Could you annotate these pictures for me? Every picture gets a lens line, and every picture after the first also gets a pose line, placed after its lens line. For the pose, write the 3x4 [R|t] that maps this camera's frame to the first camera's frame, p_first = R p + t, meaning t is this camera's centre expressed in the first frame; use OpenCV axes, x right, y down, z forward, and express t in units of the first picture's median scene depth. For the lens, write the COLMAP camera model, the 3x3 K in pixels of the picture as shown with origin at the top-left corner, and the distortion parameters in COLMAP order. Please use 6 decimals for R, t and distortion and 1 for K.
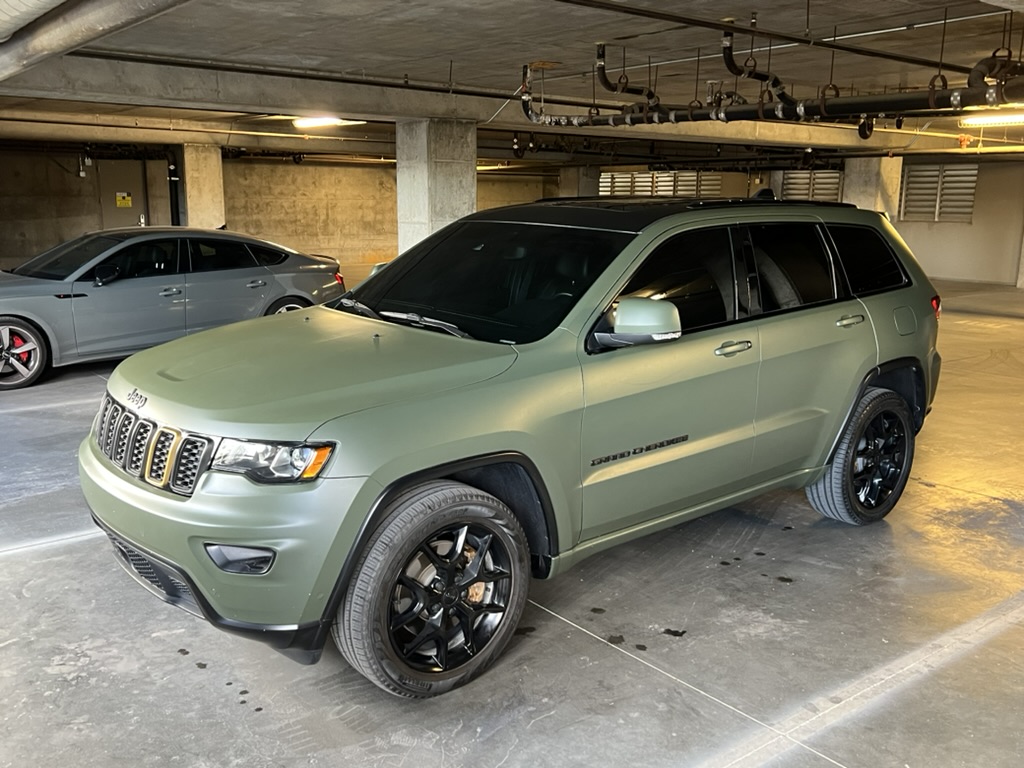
lens RADIAL K [[930.8, 0, 510.5], [0, 930.8, 383.3], [0, 0, 1]] dist [0.021028, 0.000000]
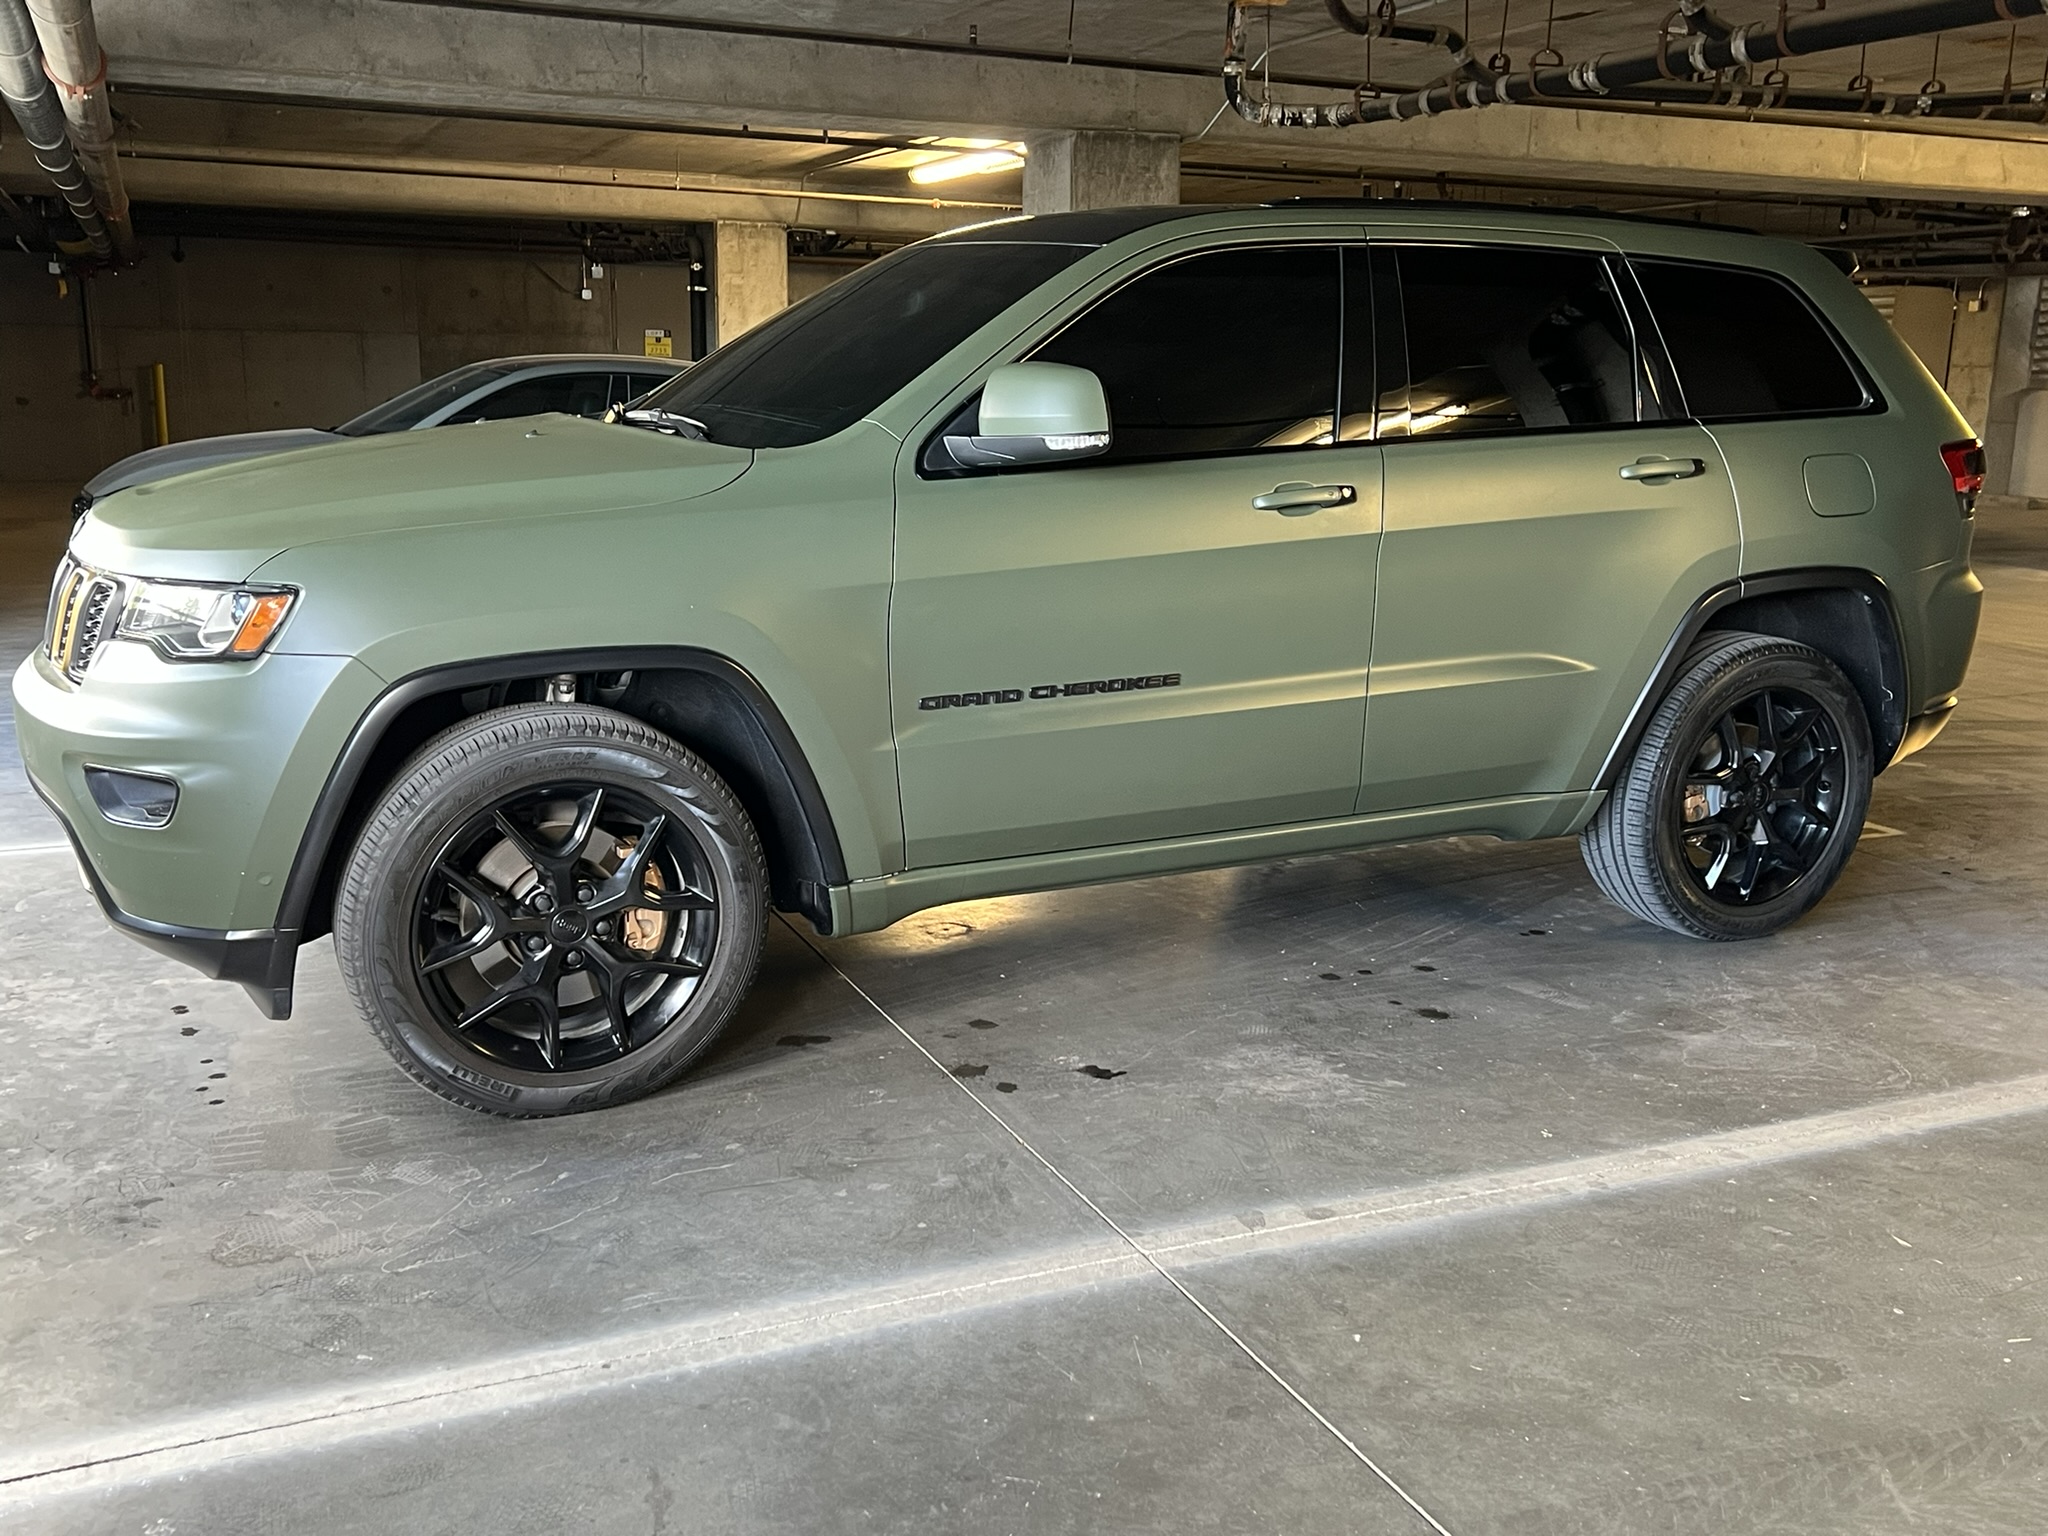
lens RADIAL K [[1861.7, 0, 1015.2], [0, 1861.7, 777.8], [0, 0, 1]] dist [0.021028, 0.000000]
pose [[0.968025, 0.057945, -0.244072, 0.292349], [-0.053673, 0.998267, 0.024121, 0.076916], [0.245046, -0.010250, 0.969457, 0.048941]]
